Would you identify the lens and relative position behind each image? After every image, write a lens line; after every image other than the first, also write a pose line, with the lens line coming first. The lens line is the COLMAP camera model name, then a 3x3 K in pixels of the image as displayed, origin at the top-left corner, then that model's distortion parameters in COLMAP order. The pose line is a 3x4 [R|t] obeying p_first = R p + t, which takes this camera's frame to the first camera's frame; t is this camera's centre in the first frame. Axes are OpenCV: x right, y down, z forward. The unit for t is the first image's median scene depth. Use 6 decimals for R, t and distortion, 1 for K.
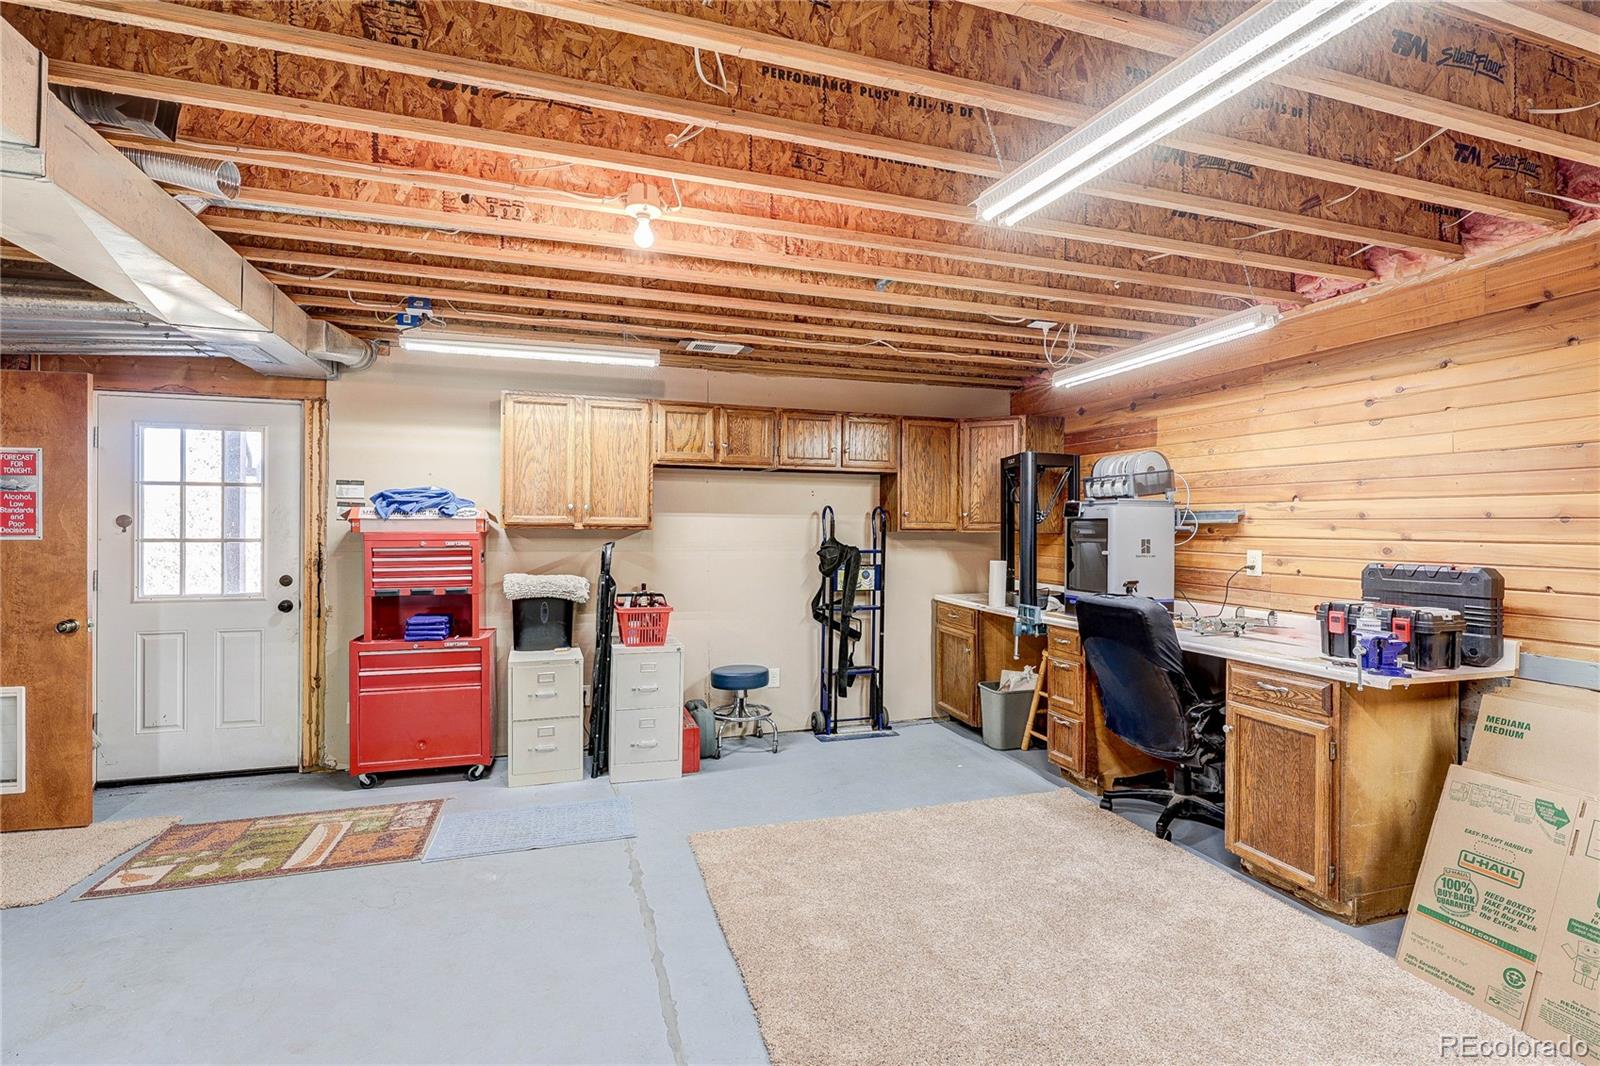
lens RADIAL K [[729.4, 0, 800.0], [0, 729.4, 533.0], [0, 0, 1]] dist [-0.012727, -0.000494]
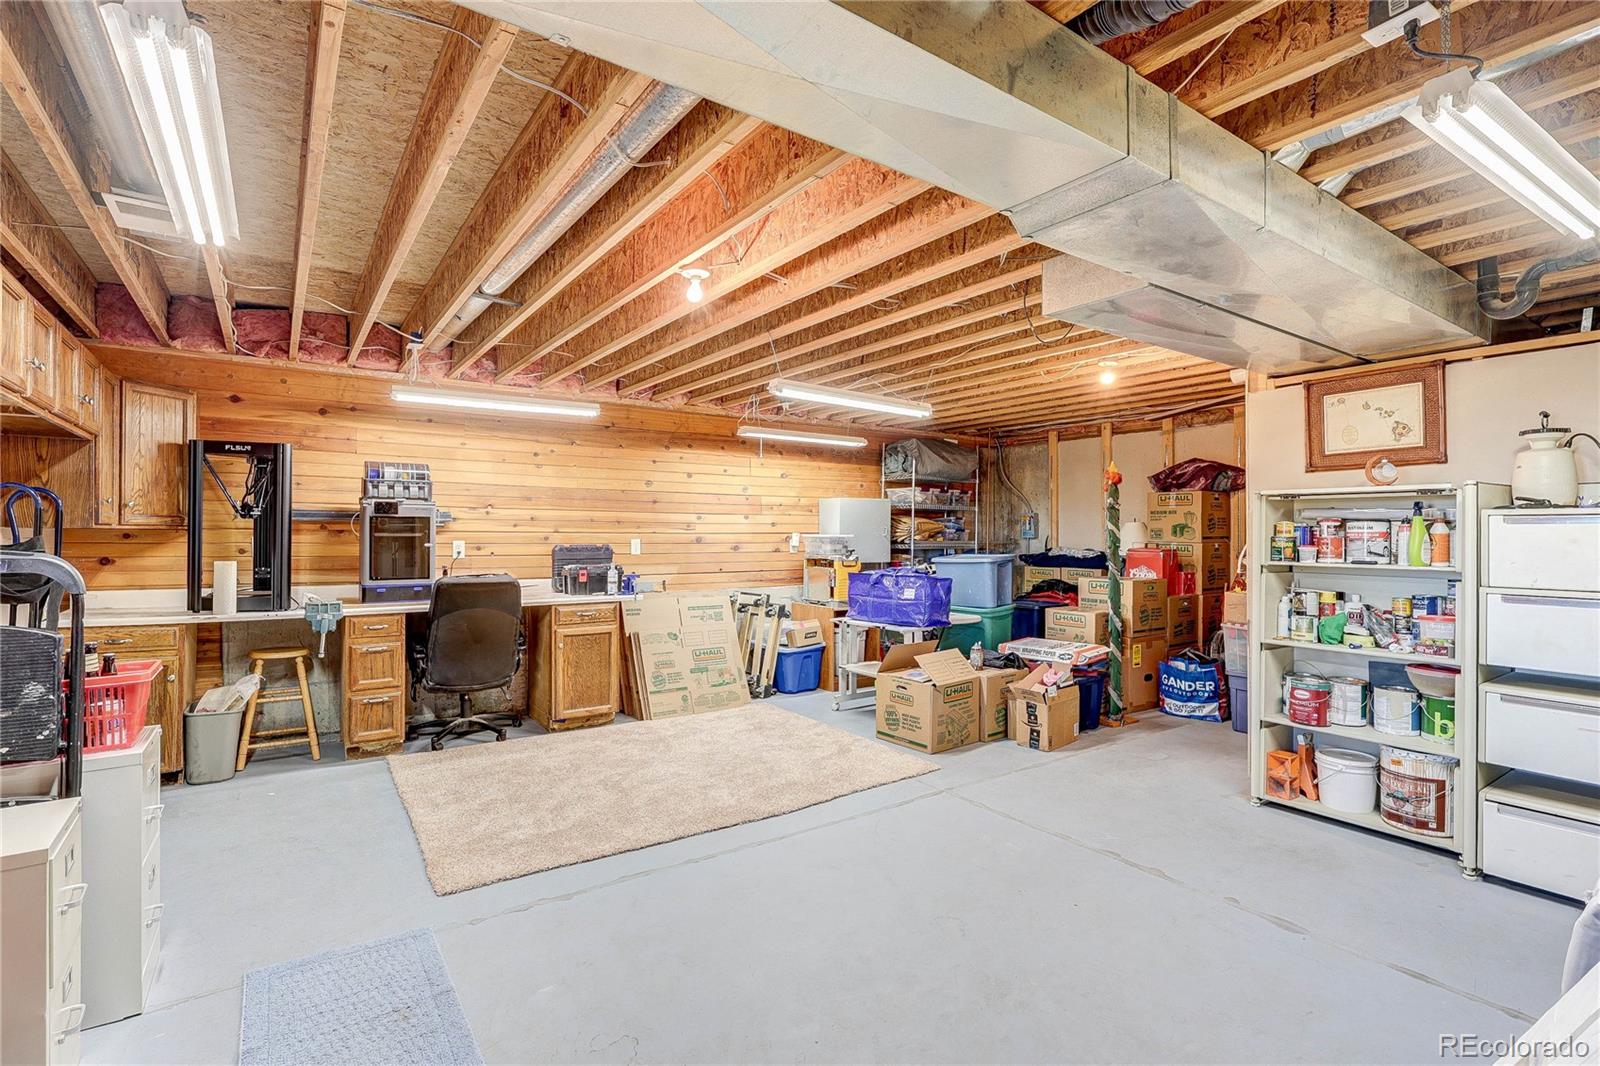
lens RADIAL K [[760.2, 0, 800.0], [0, 760.2, 533.0], [0, 0, 1]] dist [-0.021144, -0.000260]
pose [[-0.294816, -0.004407, 0.955544, -1.275478], [0.000367, 0.999989, 0.004725, 0.002201], [-0.955554, 0.001744, -0.294811, 1.015572]]
